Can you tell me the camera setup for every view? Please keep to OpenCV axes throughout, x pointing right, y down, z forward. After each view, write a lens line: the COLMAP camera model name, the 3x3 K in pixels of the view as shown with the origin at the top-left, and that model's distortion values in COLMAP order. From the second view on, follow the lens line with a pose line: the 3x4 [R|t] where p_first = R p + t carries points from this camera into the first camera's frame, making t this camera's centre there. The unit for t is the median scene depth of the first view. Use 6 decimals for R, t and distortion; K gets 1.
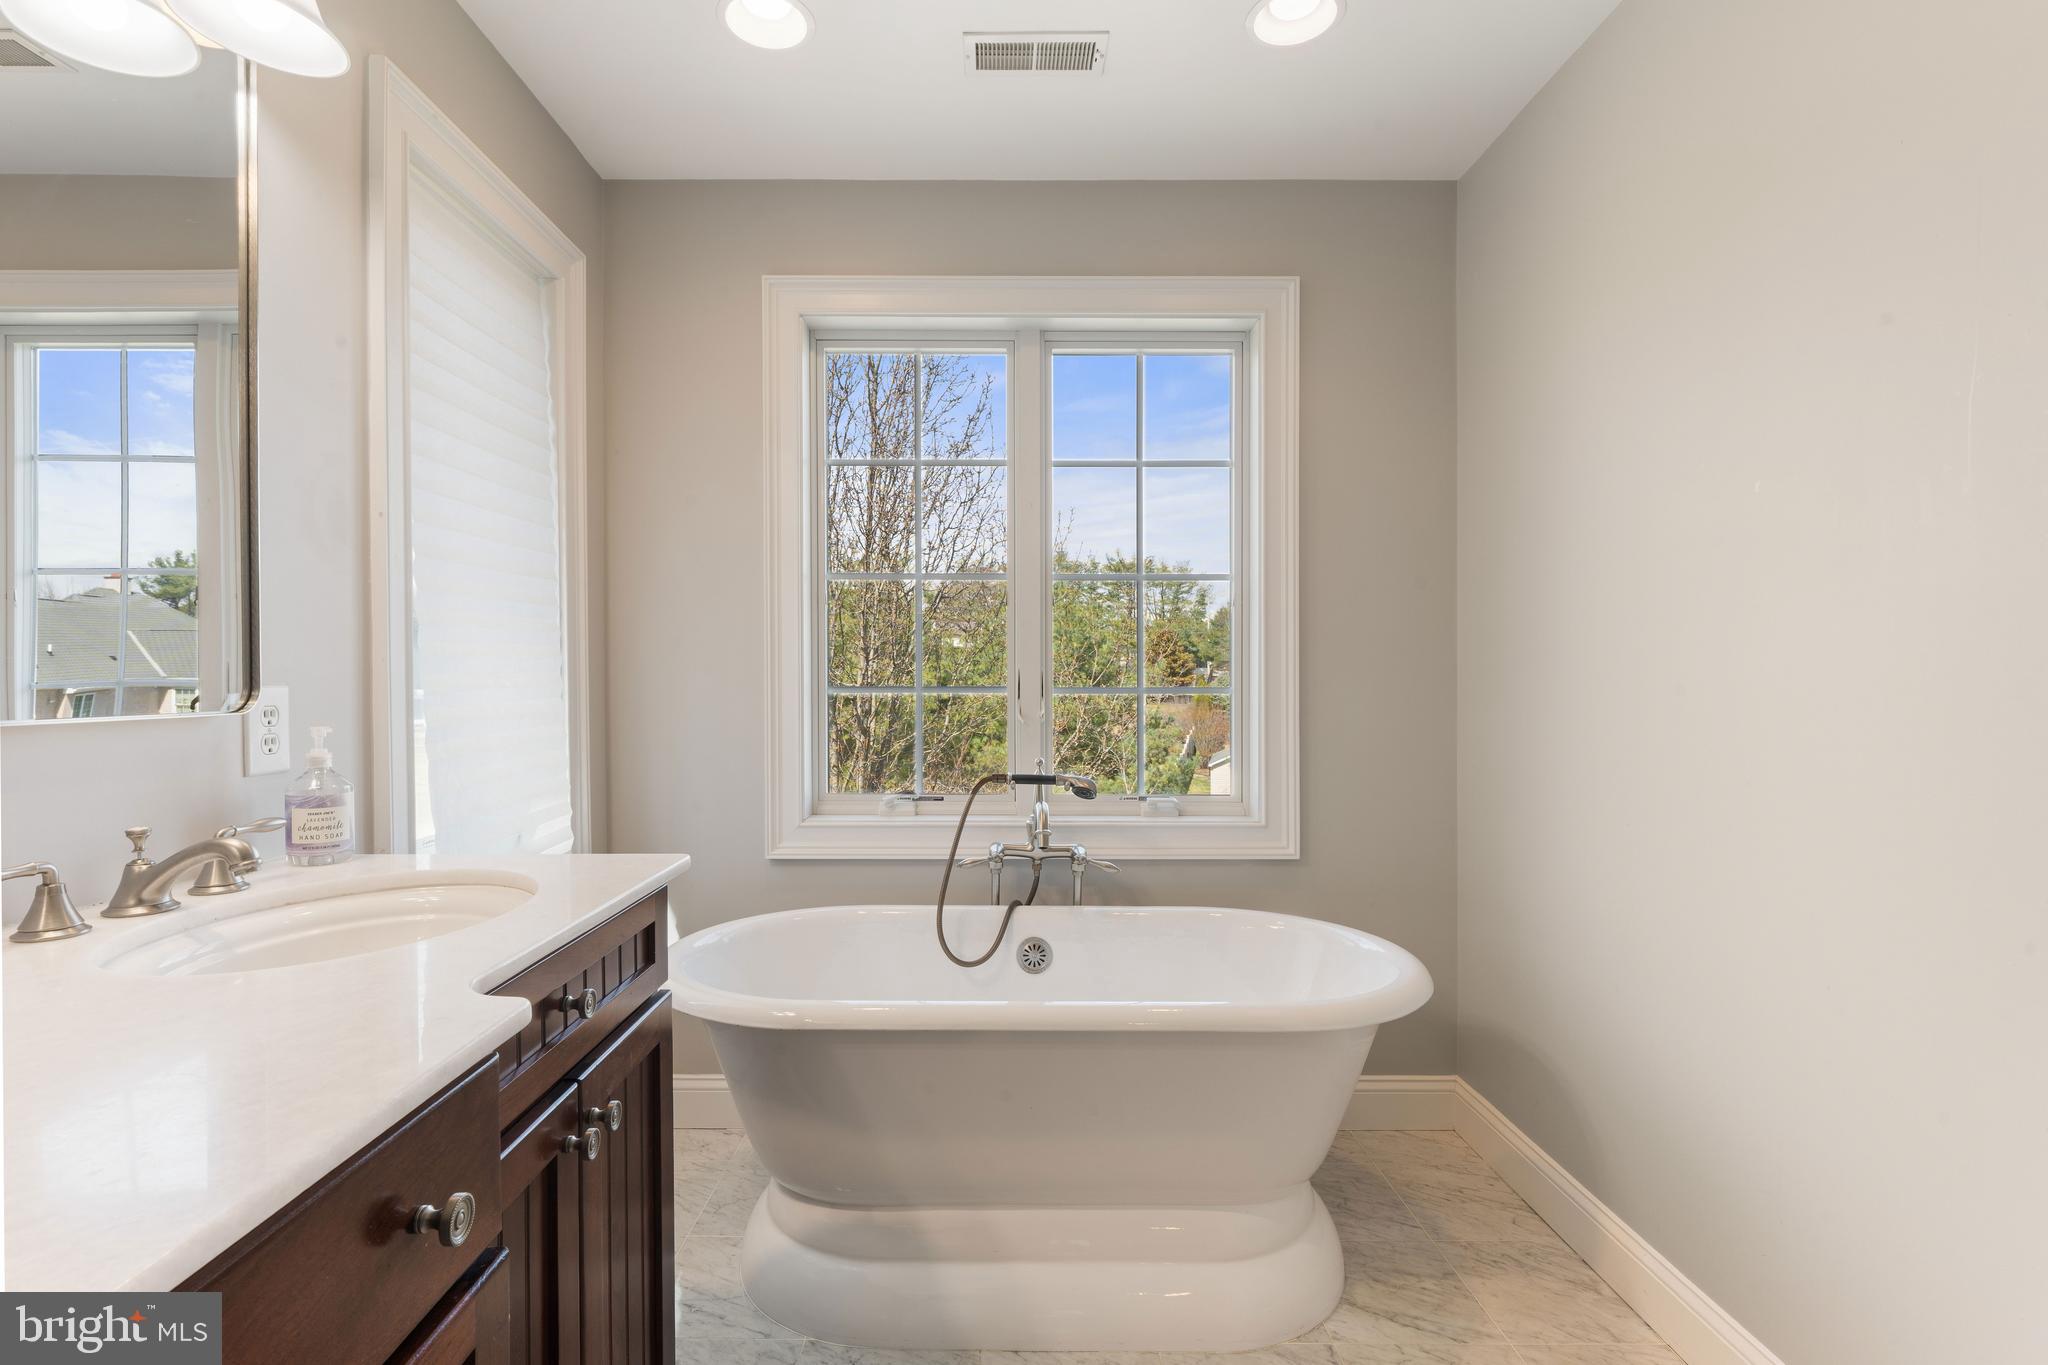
lens RADIAL K [[970.6, 0, 1022.9], [0, 970.6, 694.0], [0, 0, 1]] dist [0.001244, -0.003037]
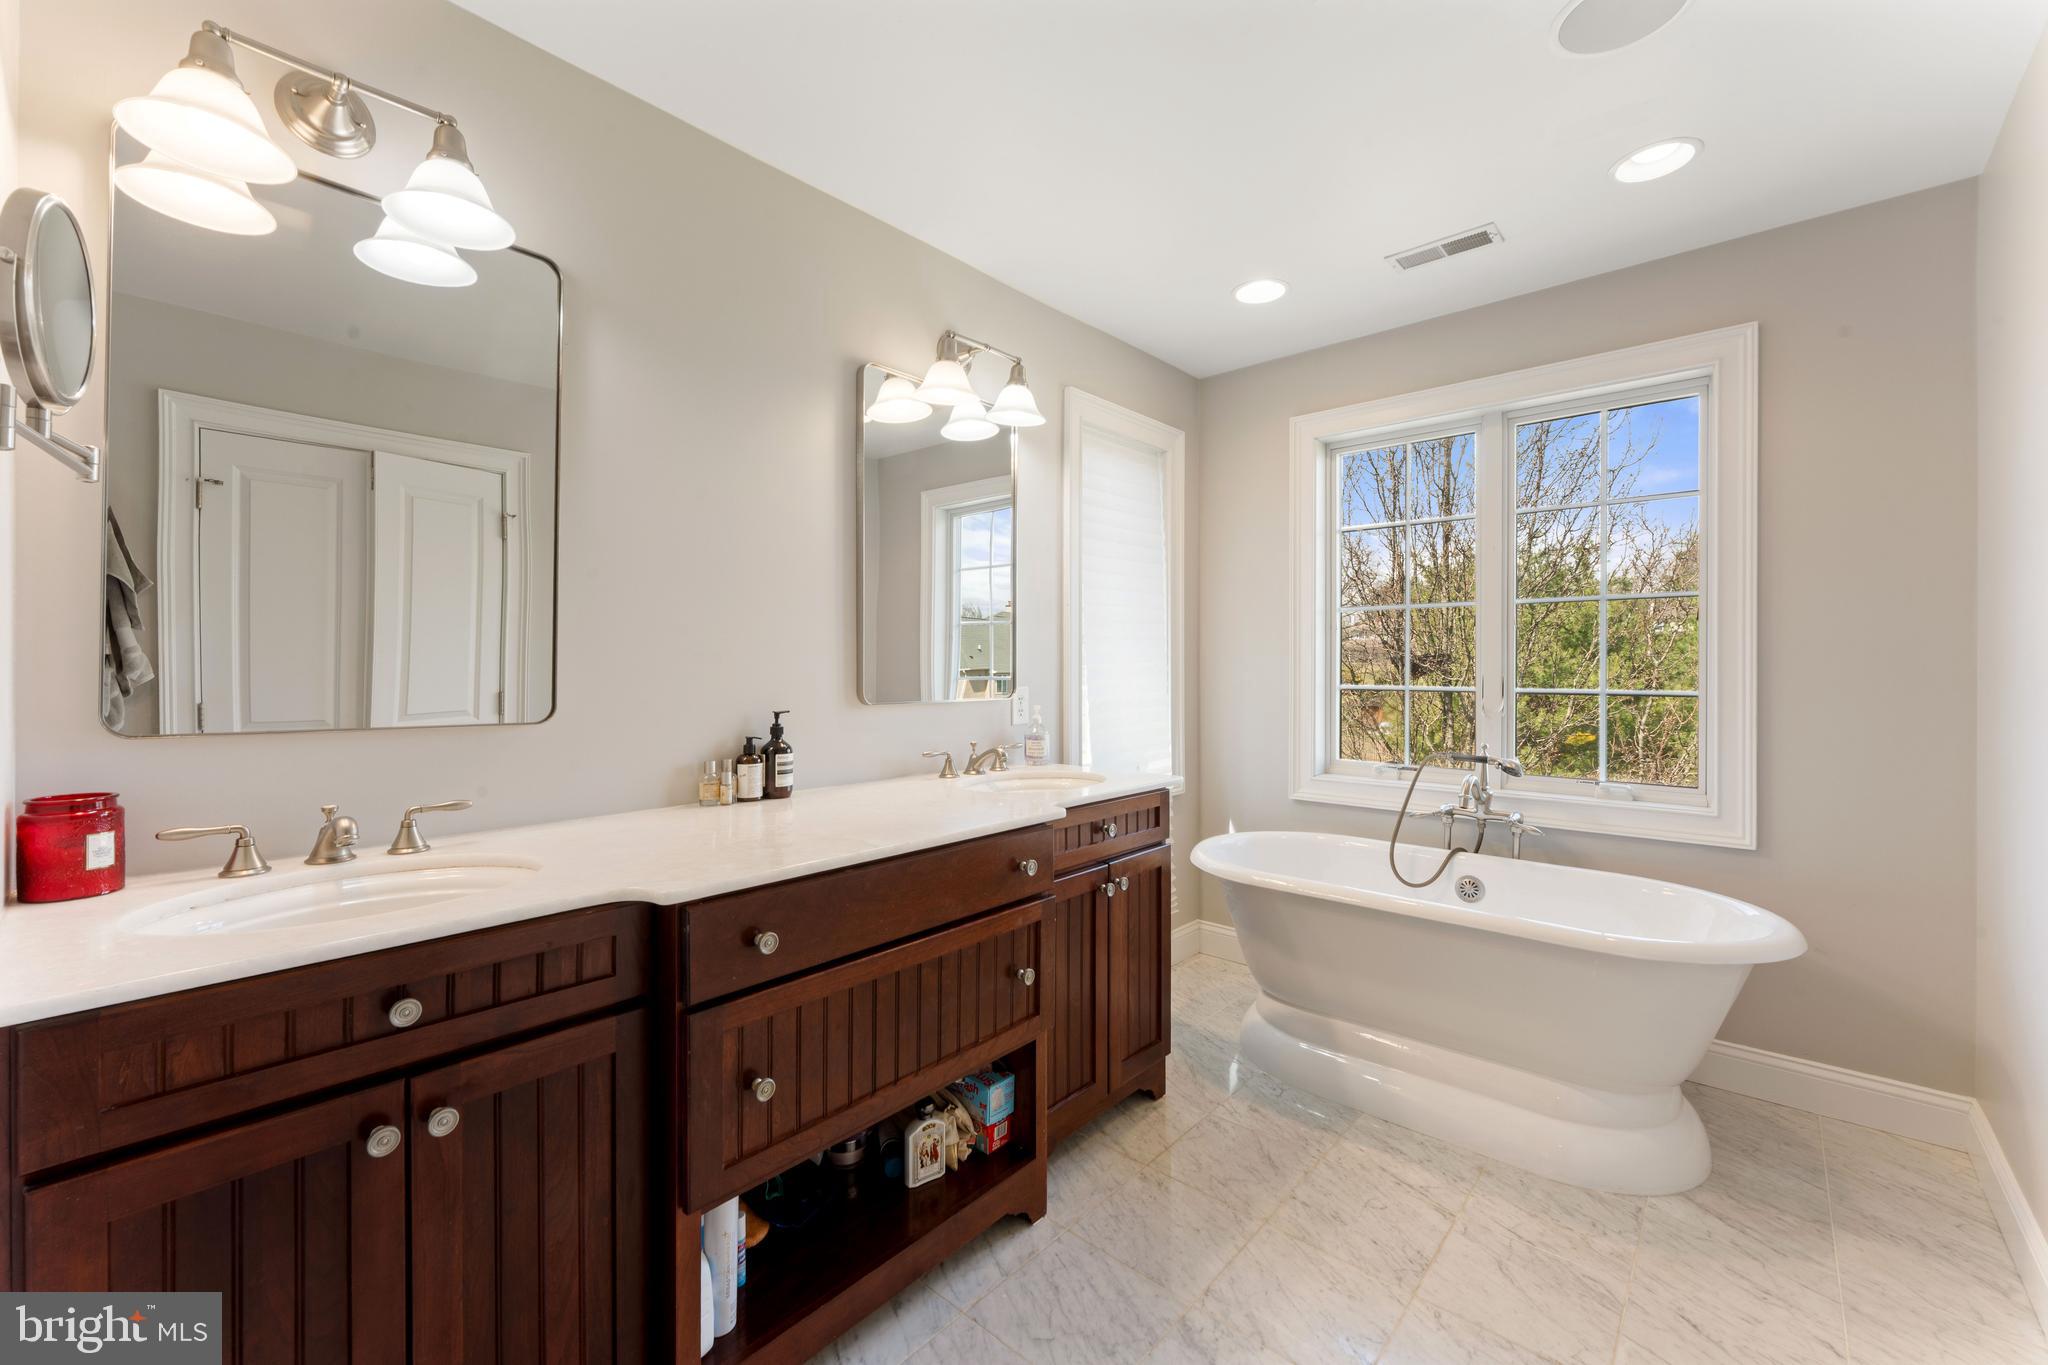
lens RADIAL K [[827.7, 0, 1024.1], [0, 827.7, 676.8], [0, 0, 1]] dist [-0.004170, 0.000592]
pose [[0.745887, 0.007726, -0.666028, 0.325404], [-0.010805, 0.999941, -0.000502, -0.018821], [0.665985, 0.007571, 0.745927, -0.280106]]
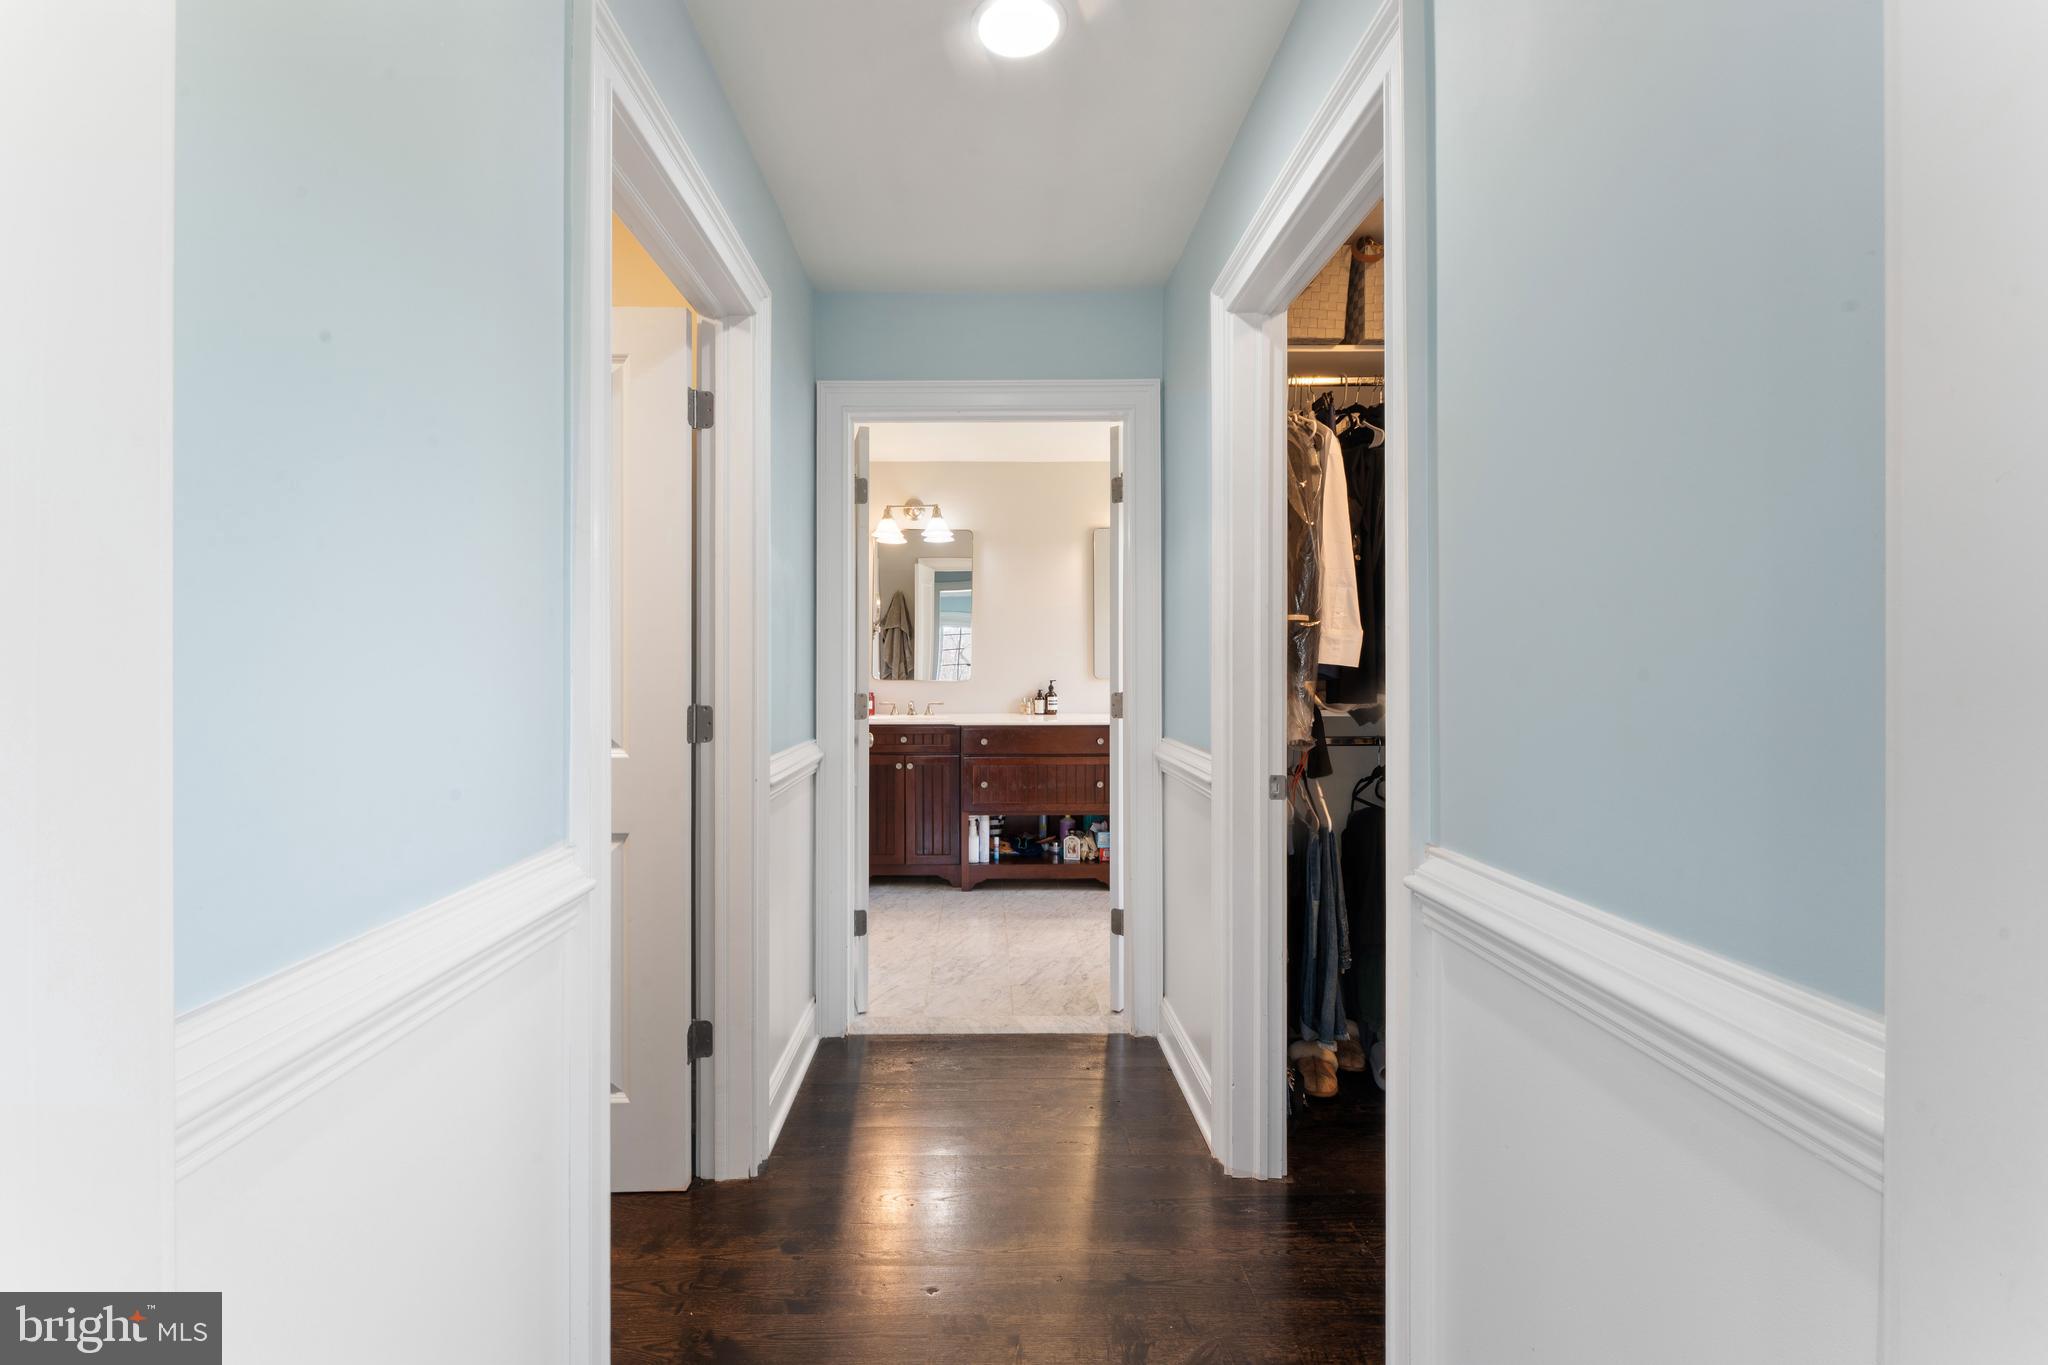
lens RADIAL K [[827.7, 0, 1010.6], [0, 827.7, 673.5], [0, 0, 1]] dist [-0.004170, 0.000592]
pose [[0.046267, 0.012476, -0.998851, 1.720996], [-0.013660, 0.999836, 0.011856, -0.022640], [0.998836, 0.013096, 0.046430, -0.020020]]
